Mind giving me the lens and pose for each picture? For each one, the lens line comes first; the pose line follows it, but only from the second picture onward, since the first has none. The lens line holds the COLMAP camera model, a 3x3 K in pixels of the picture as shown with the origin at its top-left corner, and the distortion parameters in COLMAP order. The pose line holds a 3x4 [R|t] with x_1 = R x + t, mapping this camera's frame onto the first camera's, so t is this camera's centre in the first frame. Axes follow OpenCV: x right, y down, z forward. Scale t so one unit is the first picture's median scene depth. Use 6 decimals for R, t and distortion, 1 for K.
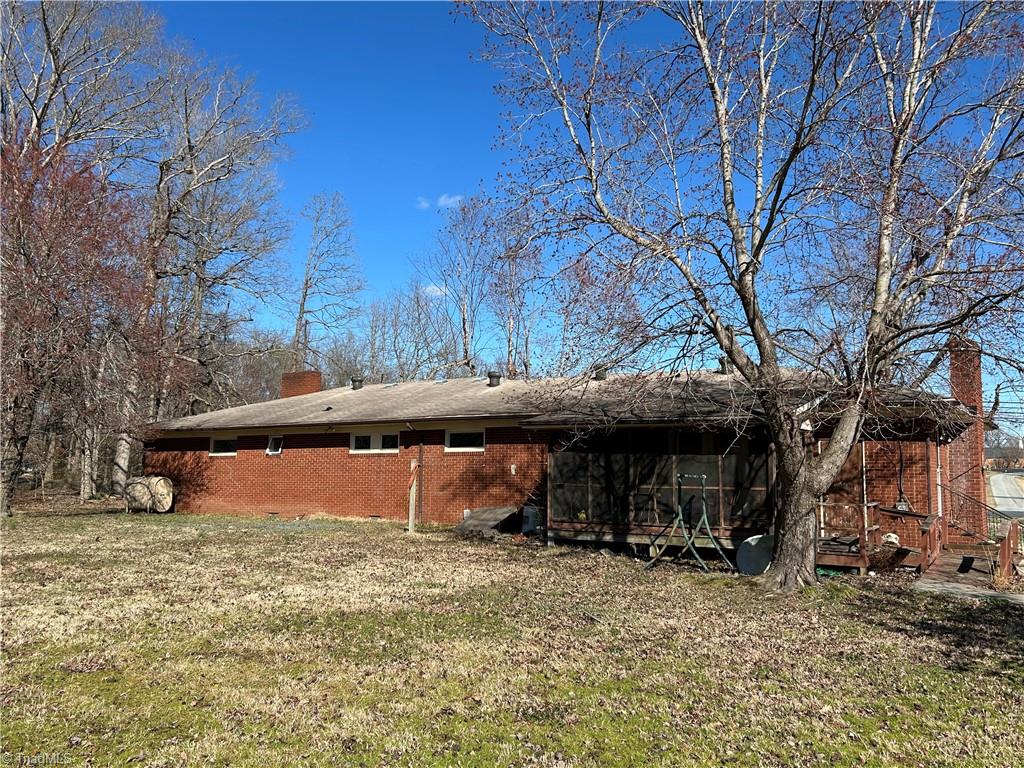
lens RADIAL K [[863.7, 0, 512.3], [0, 863.7, 384.2], [0, 0, 1]] dist [0.049780, -0.002918]
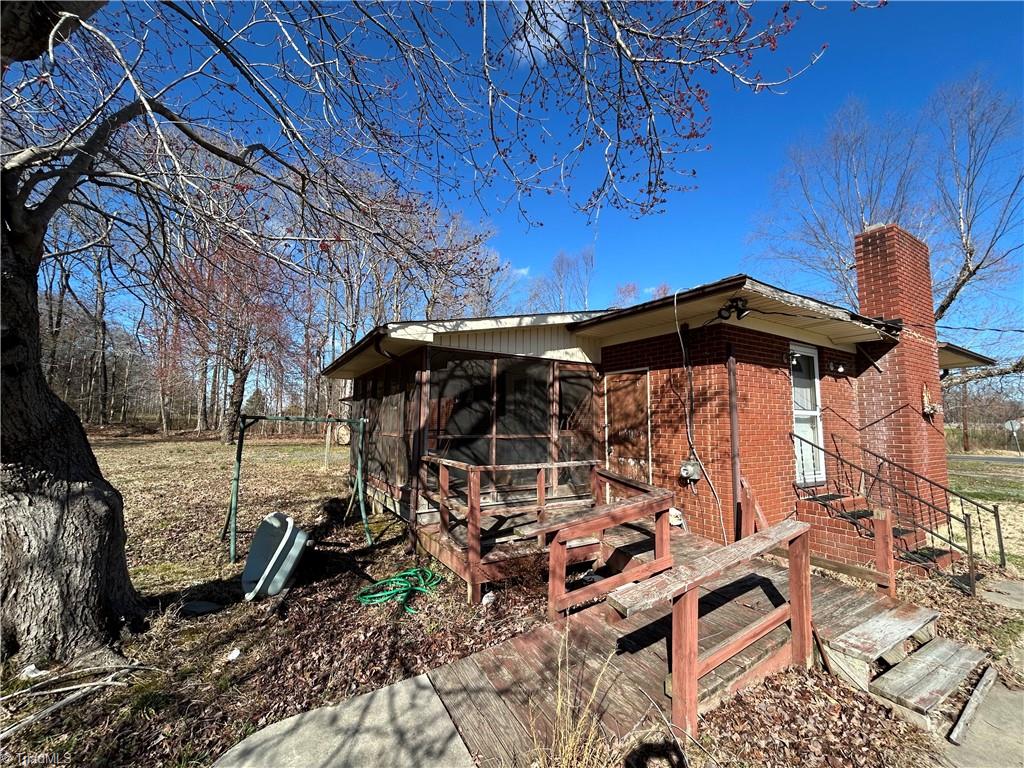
lens RADIAL K [[407.7, 0, 511.0], [0, 407.7, 385.0], [0, 0, 1]] dist [-0.000446, -0.000410]
pose [[0.899804, -0.038604, -0.434582, 0.448287], [0.038799, 0.999211, -0.008427, 0.074934], [0.434565, -0.009279, 0.900593, 0.657559]]
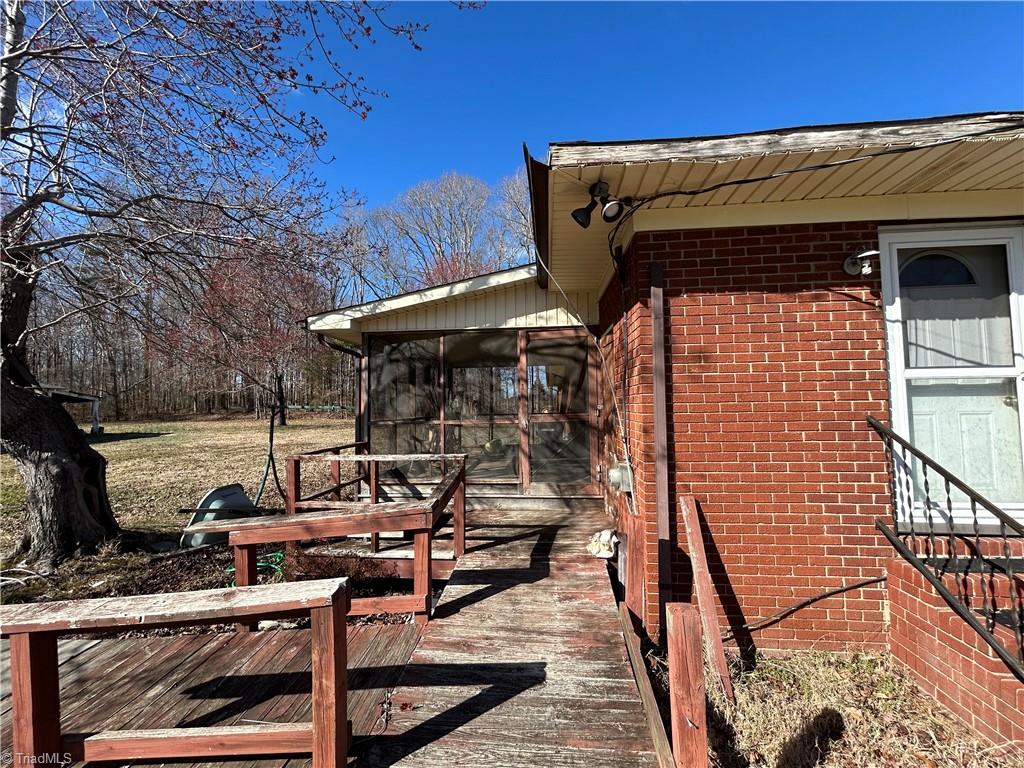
lens RADIAL K [[407.7, 0, 513.5], [0, 407.7, 385.1], [0, 0, 1]] dist [-0.000446, -0.000410]
pose [[0.476754, -0.056984, -0.877188, 0.574228], [0.101198, 0.994820, -0.009624, 0.093444], [0.873192, -0.084181, 0.480051, 0.843892]]
